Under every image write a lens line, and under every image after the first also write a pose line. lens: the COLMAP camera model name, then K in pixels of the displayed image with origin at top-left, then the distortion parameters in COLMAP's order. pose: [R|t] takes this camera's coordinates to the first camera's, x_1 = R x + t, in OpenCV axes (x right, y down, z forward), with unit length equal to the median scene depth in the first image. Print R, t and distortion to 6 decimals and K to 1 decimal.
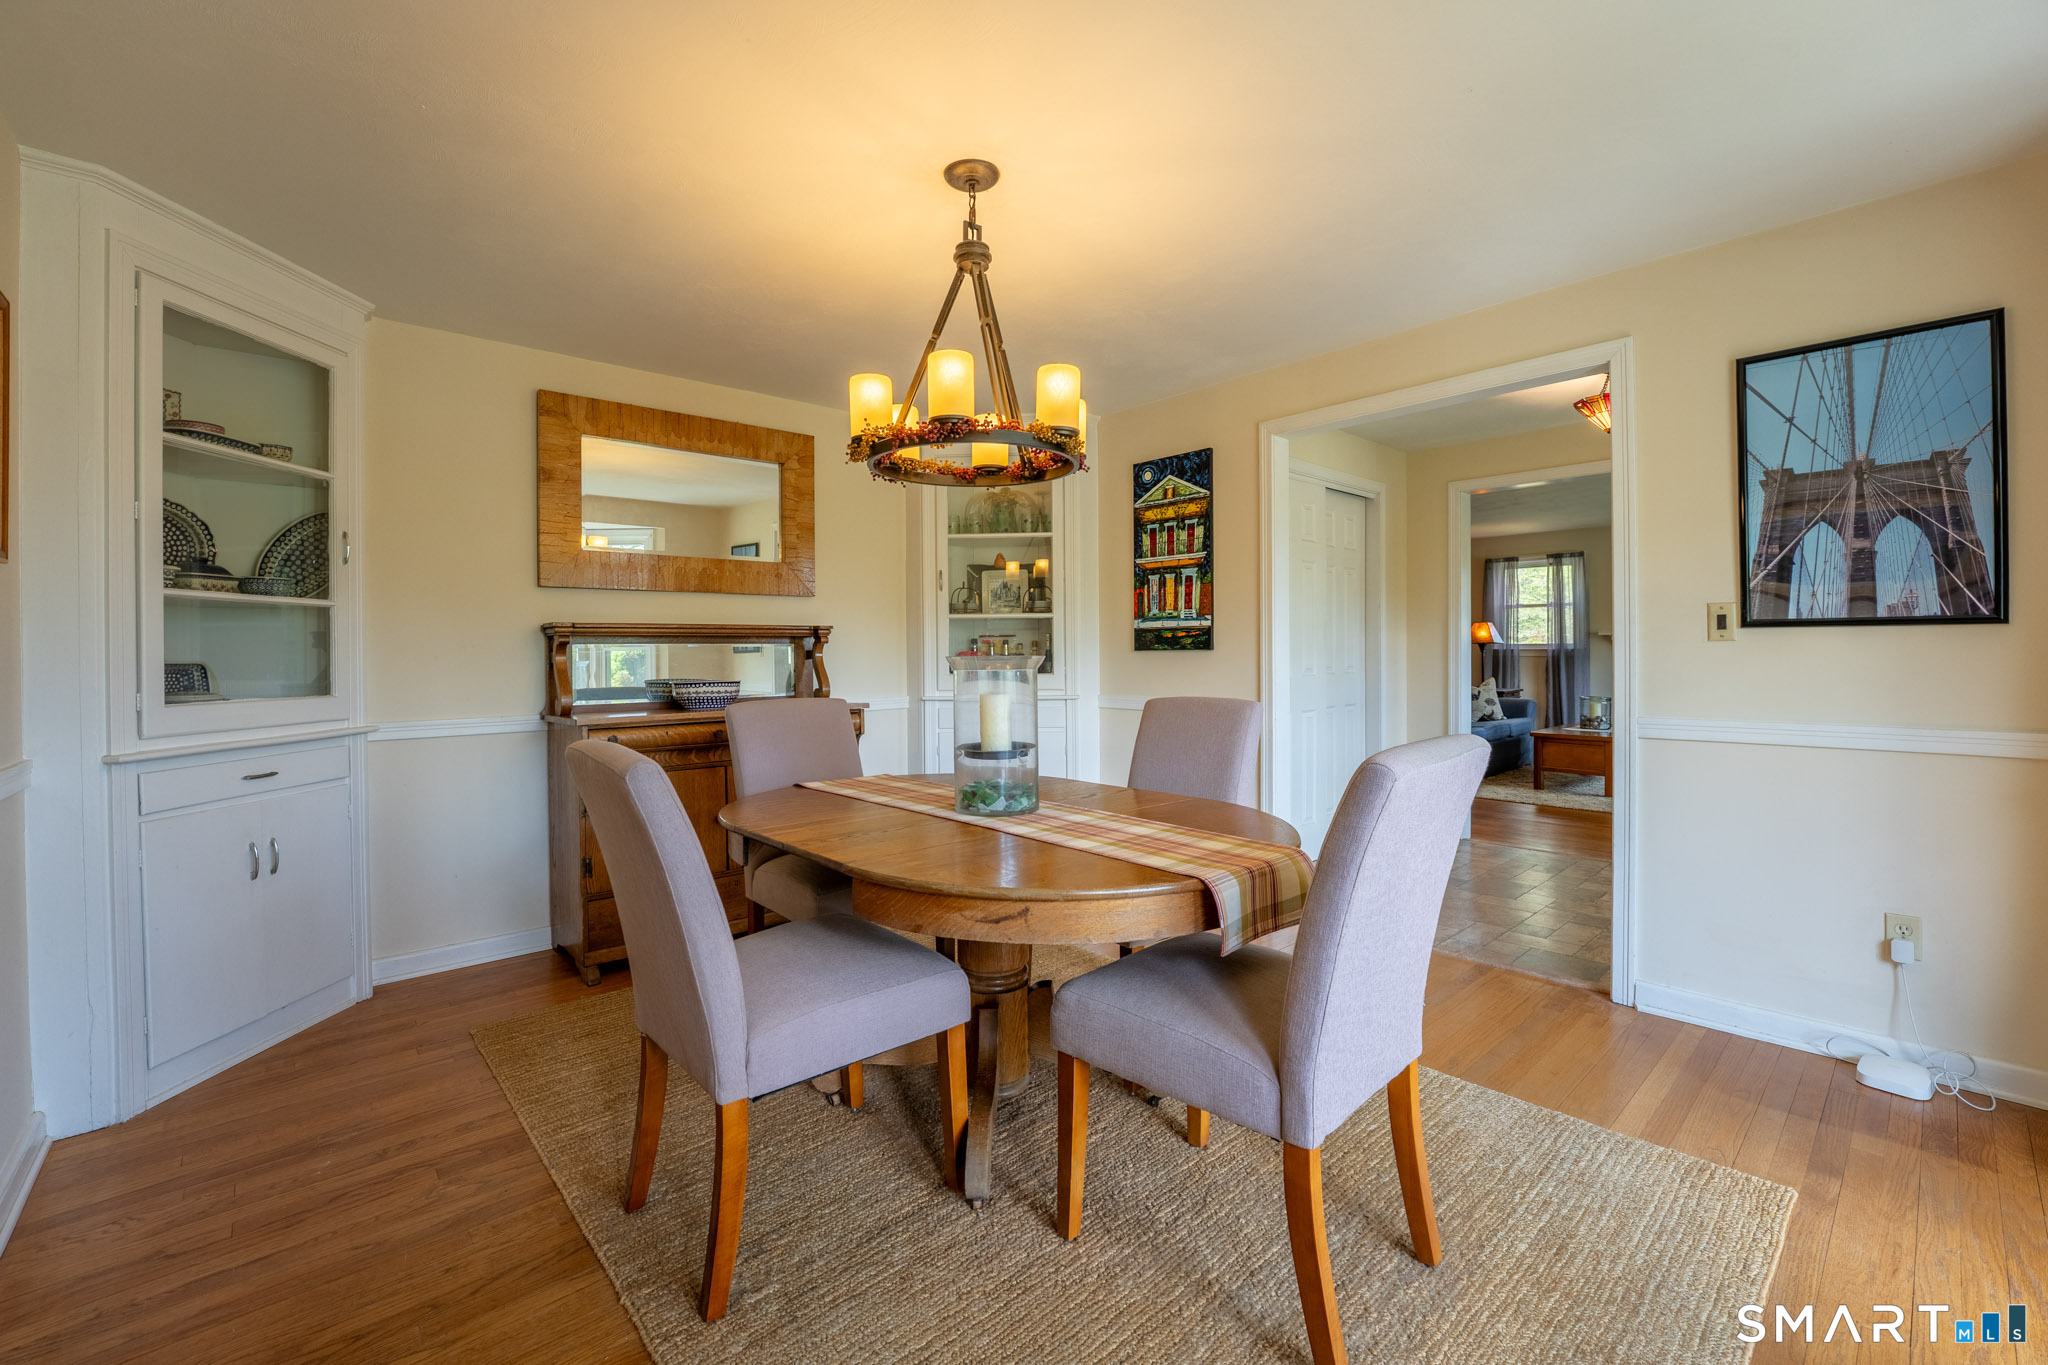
lens RADIAL K [[844.6, 0, 988.0], [0, 844.6, 650.5], [0, 0, 1]] dist [-0.003595, -0.001041]
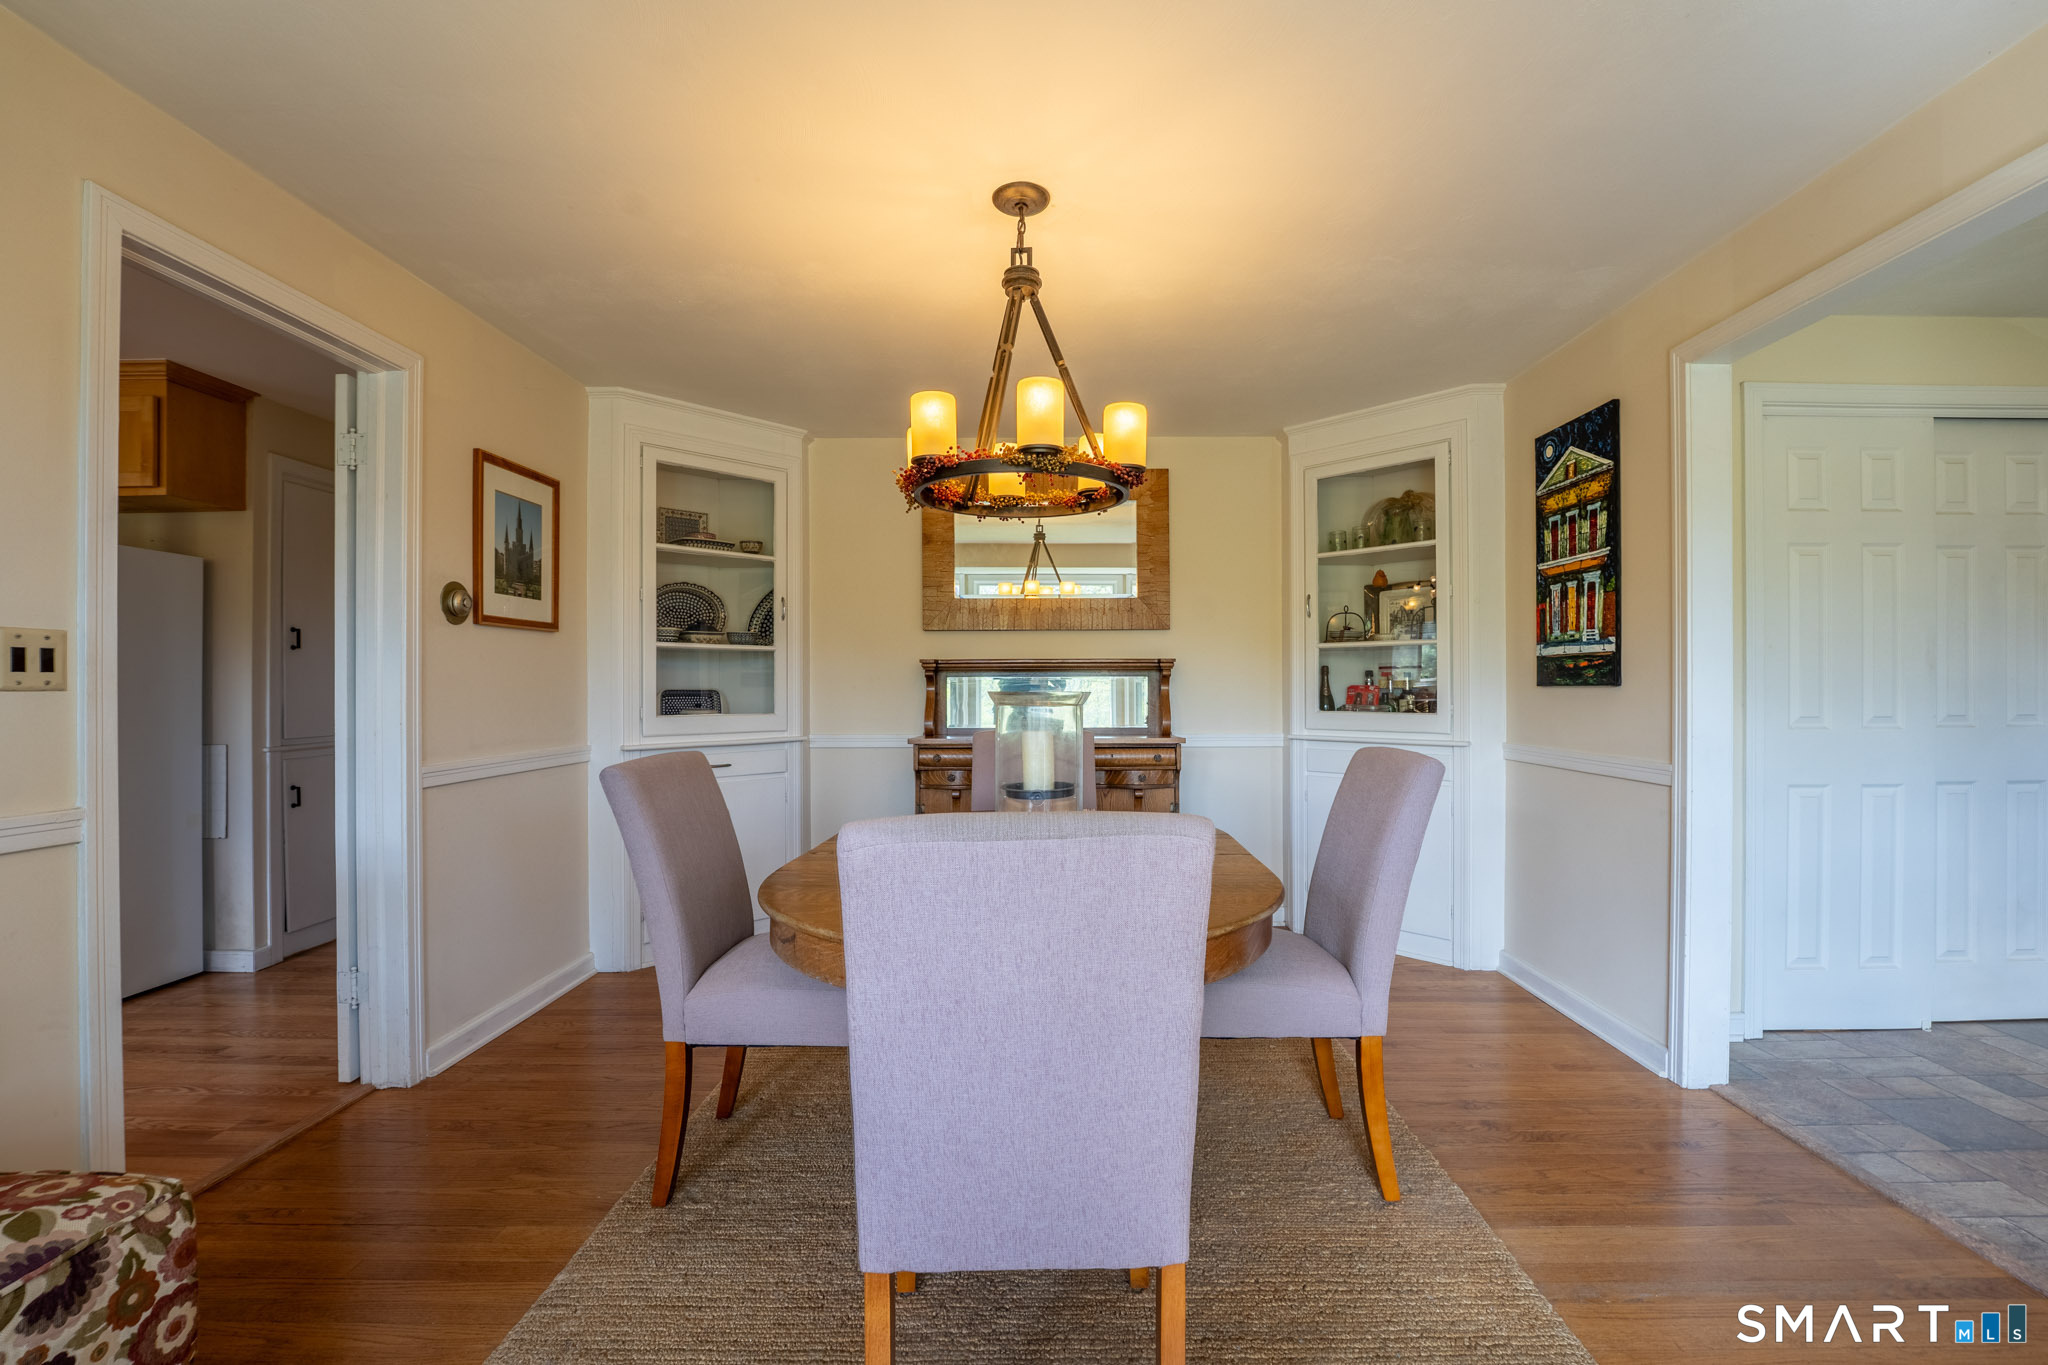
lens RADIAL K [[844.6, 0, 1029.0], [0, 844.6, 681.2], [0, 0, 1]] dist [-0.003595, -0.001041]
pose [[0.761367, 0.003592, -0.648312, 0.335859], [-0.004227, 0.999991, 0.000577, -0.002520], [0.648308, 0.002301, 0.761375, 0.141267]]
